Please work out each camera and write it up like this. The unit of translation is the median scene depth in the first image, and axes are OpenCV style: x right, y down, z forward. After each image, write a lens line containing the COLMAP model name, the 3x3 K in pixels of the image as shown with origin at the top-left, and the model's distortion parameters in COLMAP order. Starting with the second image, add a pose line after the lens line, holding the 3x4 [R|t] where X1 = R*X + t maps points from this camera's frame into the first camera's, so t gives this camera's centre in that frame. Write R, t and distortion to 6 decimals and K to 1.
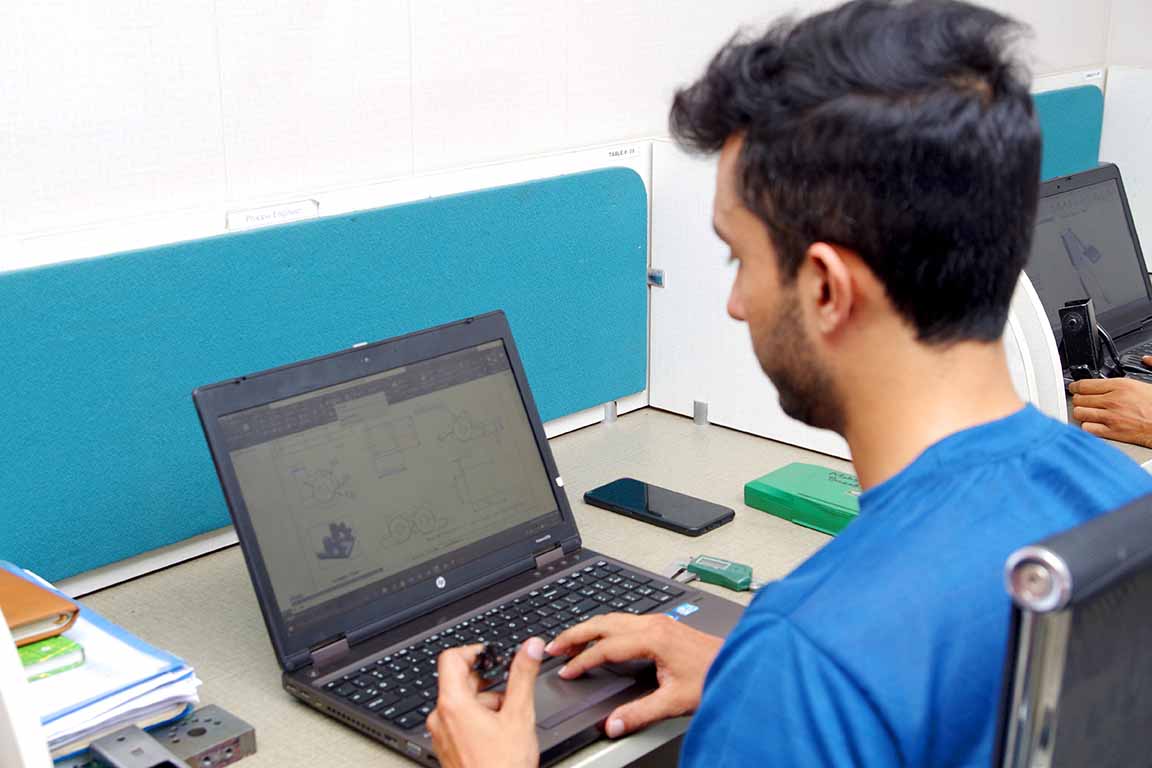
lens RADIAL K [[1602.8, 0, 576.0], [0, 1602.8, 384.0], [0, 0, 1]] dist [0.113394, 0.030776]
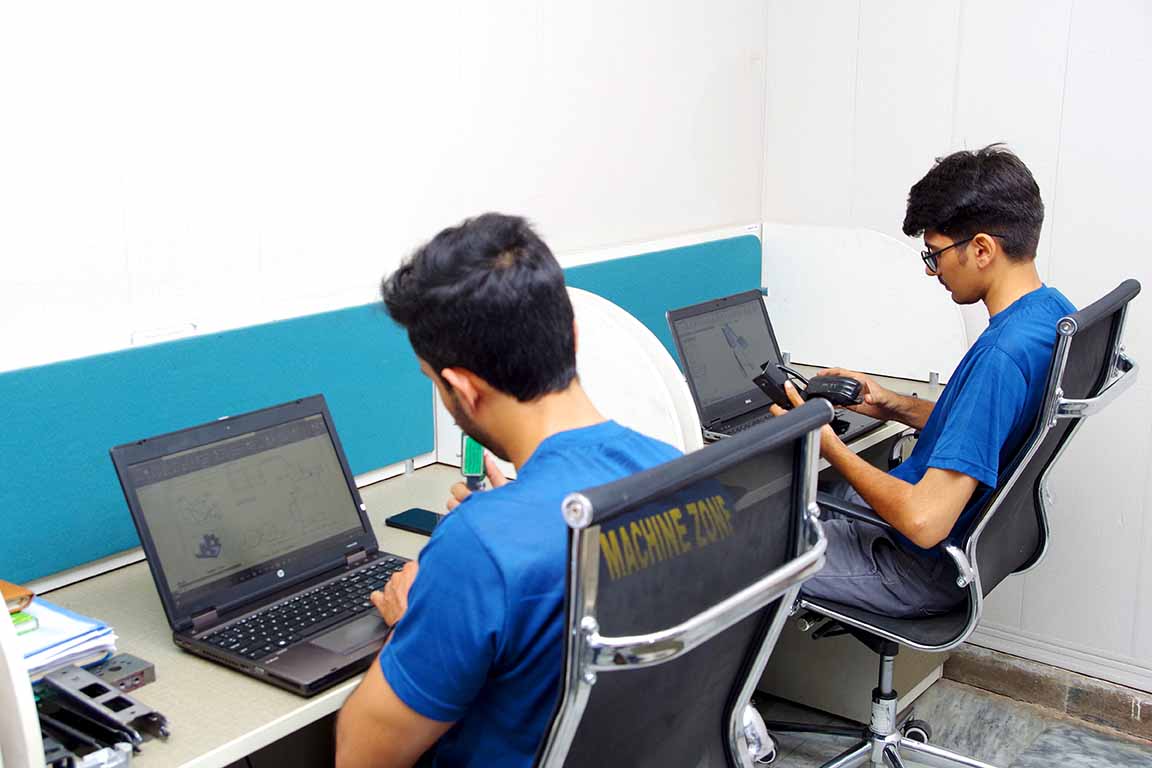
lens RADIAL K [[1376.4, 0, 576.0], [0, 1376.4, 384.0], [0, 0, 1]] dist [-0.006792, 0.372006]
pose [[0.994976, -0.028736, 0.095896, 0.076229], [0.035437, 0.996993, -0.068921, 0.047591], [-0.093628, 0.071973, 0.993002, -0.337917]]
